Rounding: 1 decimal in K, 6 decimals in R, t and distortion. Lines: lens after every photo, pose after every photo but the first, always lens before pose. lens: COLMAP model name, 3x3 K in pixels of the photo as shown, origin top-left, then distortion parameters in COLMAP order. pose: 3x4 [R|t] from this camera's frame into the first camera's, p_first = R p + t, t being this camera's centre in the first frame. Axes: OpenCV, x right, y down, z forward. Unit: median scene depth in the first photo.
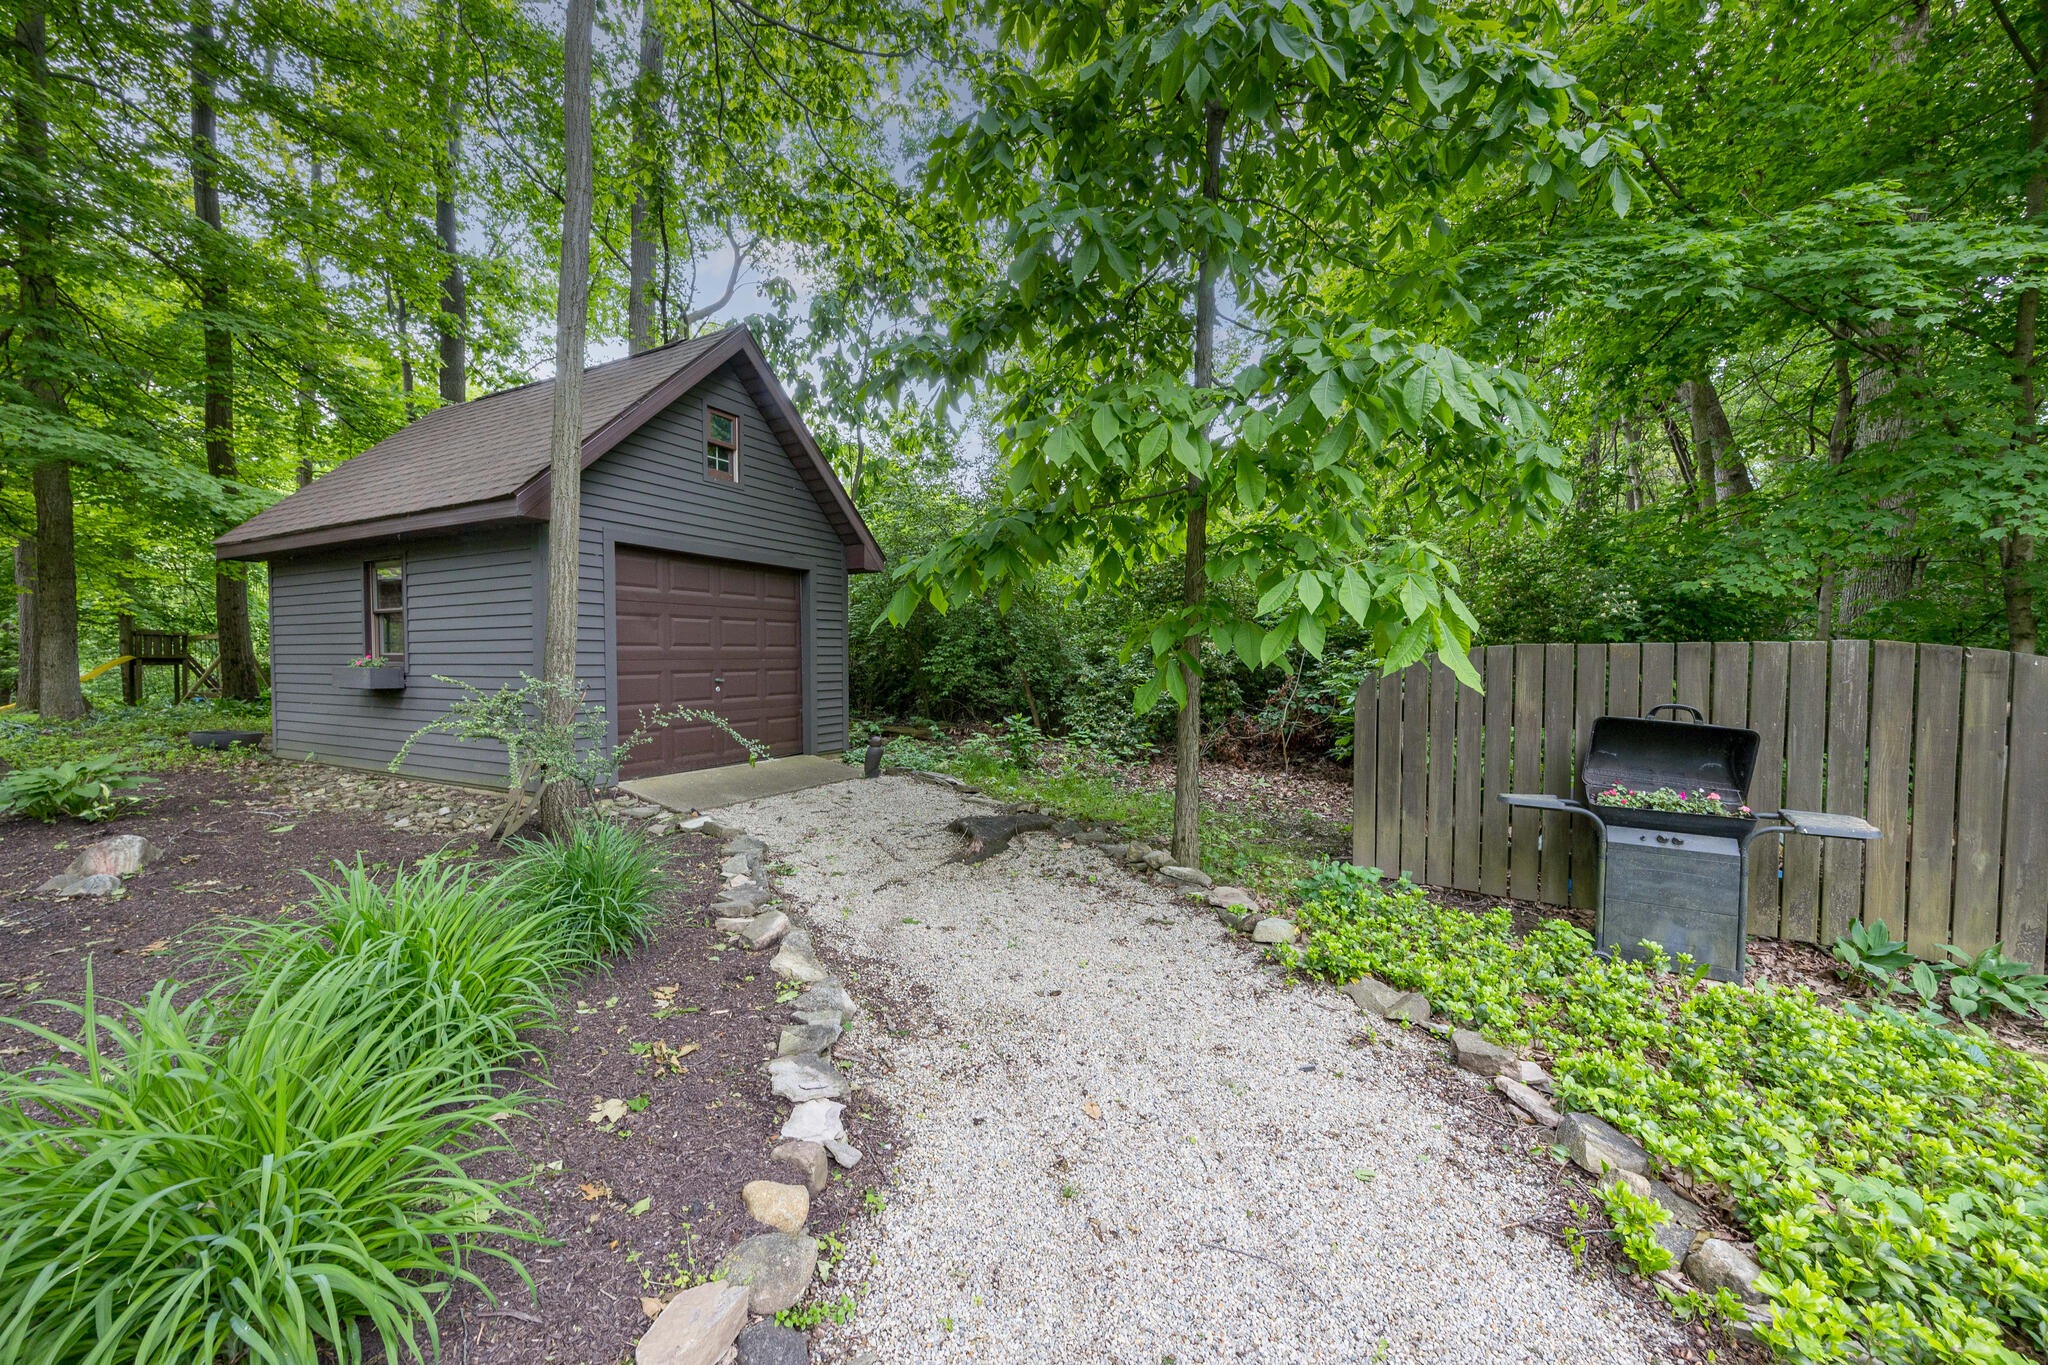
lens RADIAL K [[785.9, 0, 1016.5], [0, 785.9, 681.7], [0, 0, 1]] dist [-0.003145, 0.000045]
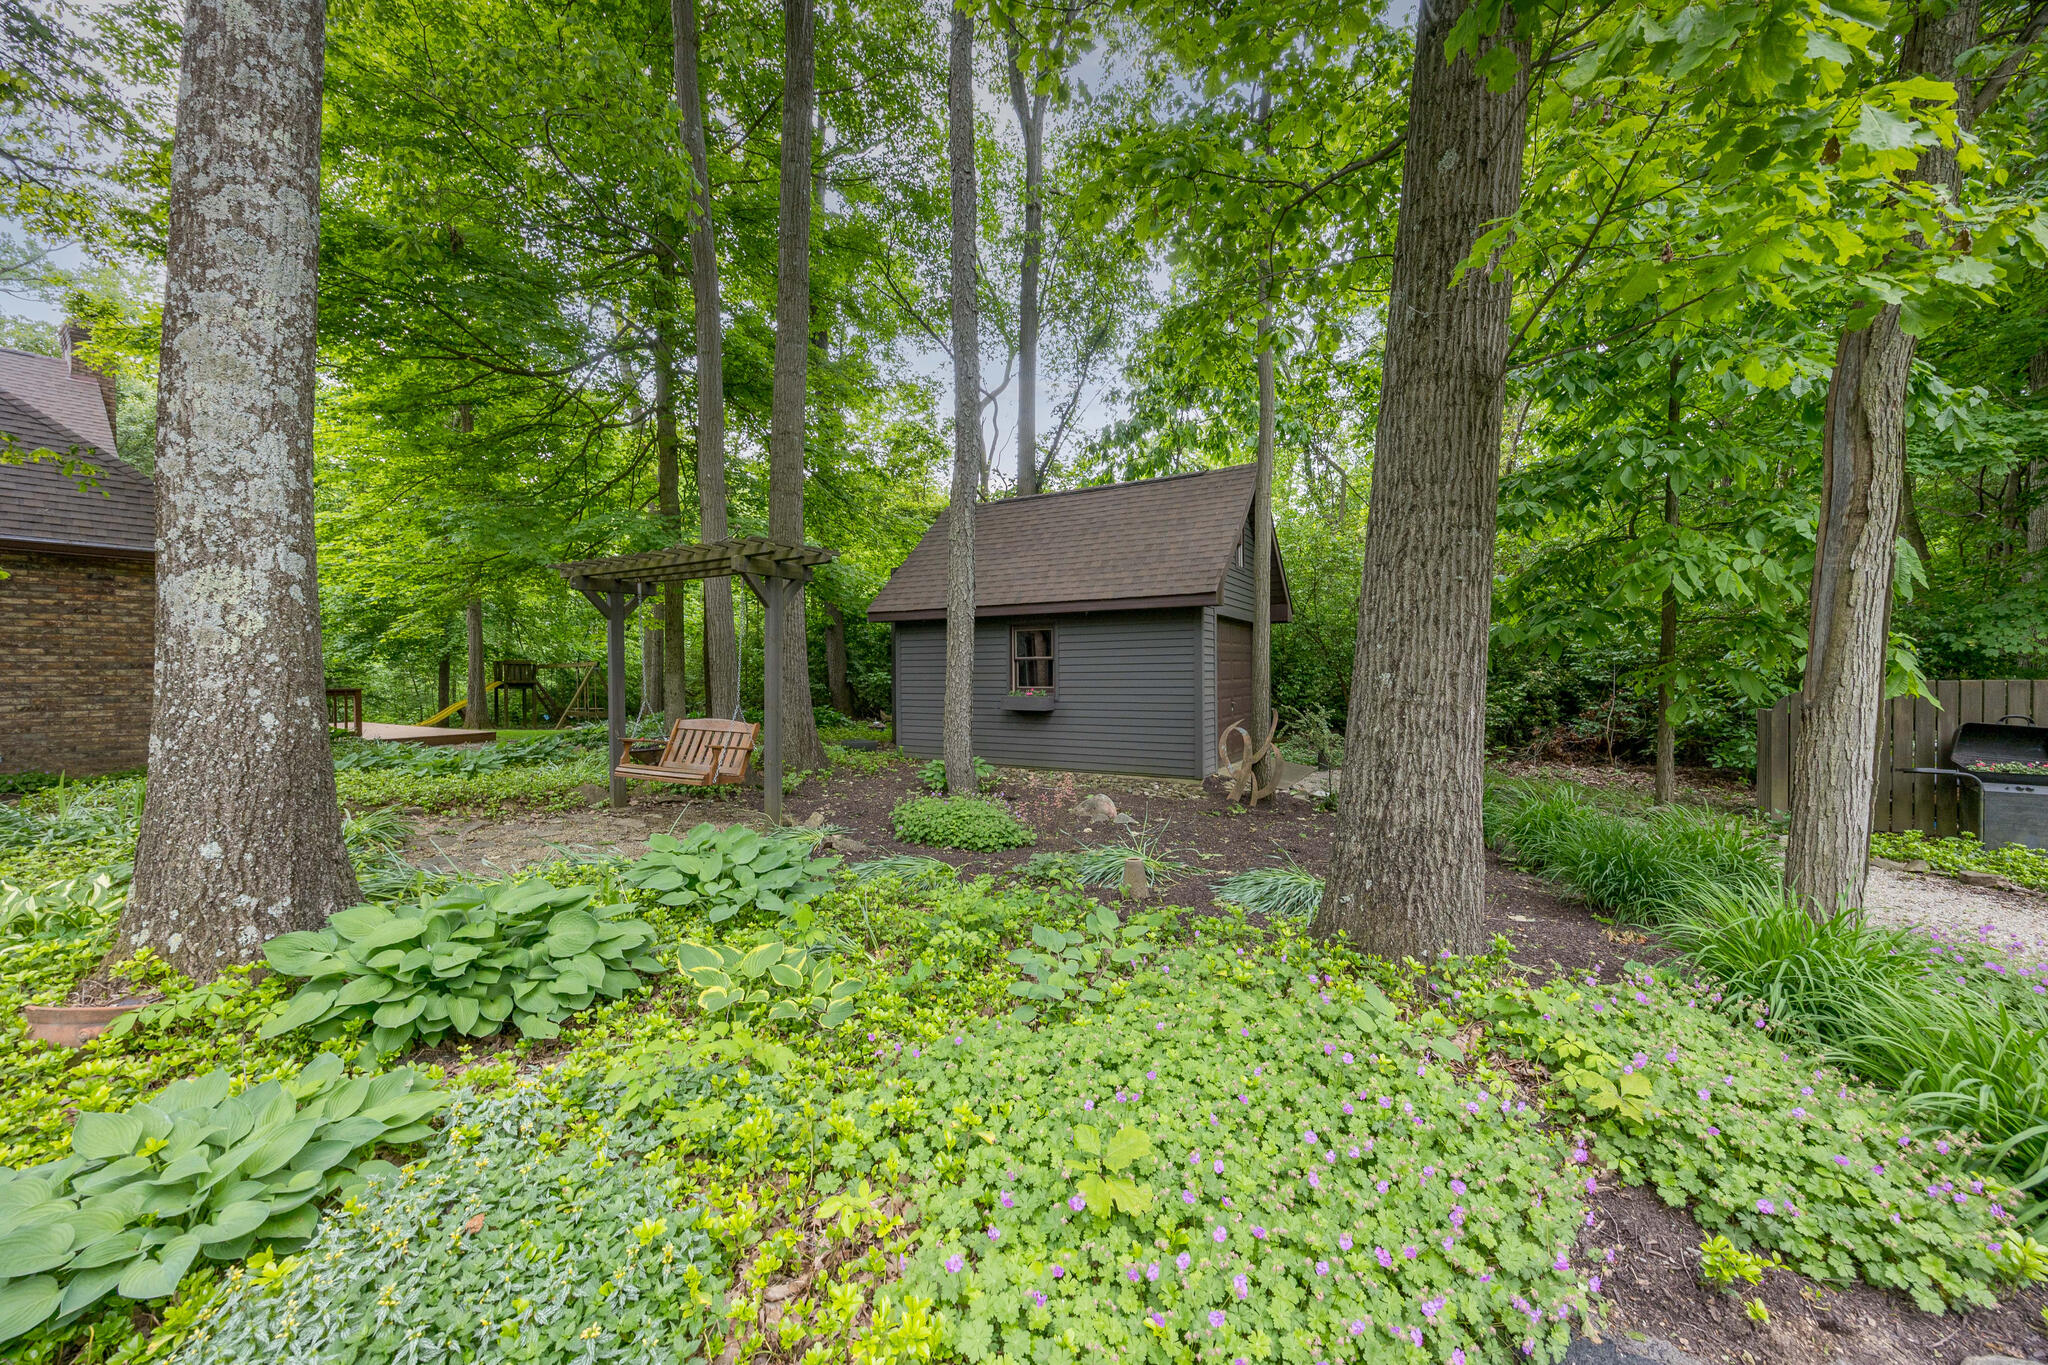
lens RADIAL K [[785.9, 0, 1020.2], [0, 785.9, 677.6], [0, 0, 1]] dist [-0.003145, 0.000045]
pose [[0.998720, -0.008843, -0.049797, -1.006752], [0.007611, 0.999662, -0.024875, -0.023016], [0.050000, 0.024464, 0.998450, -0.677193]]
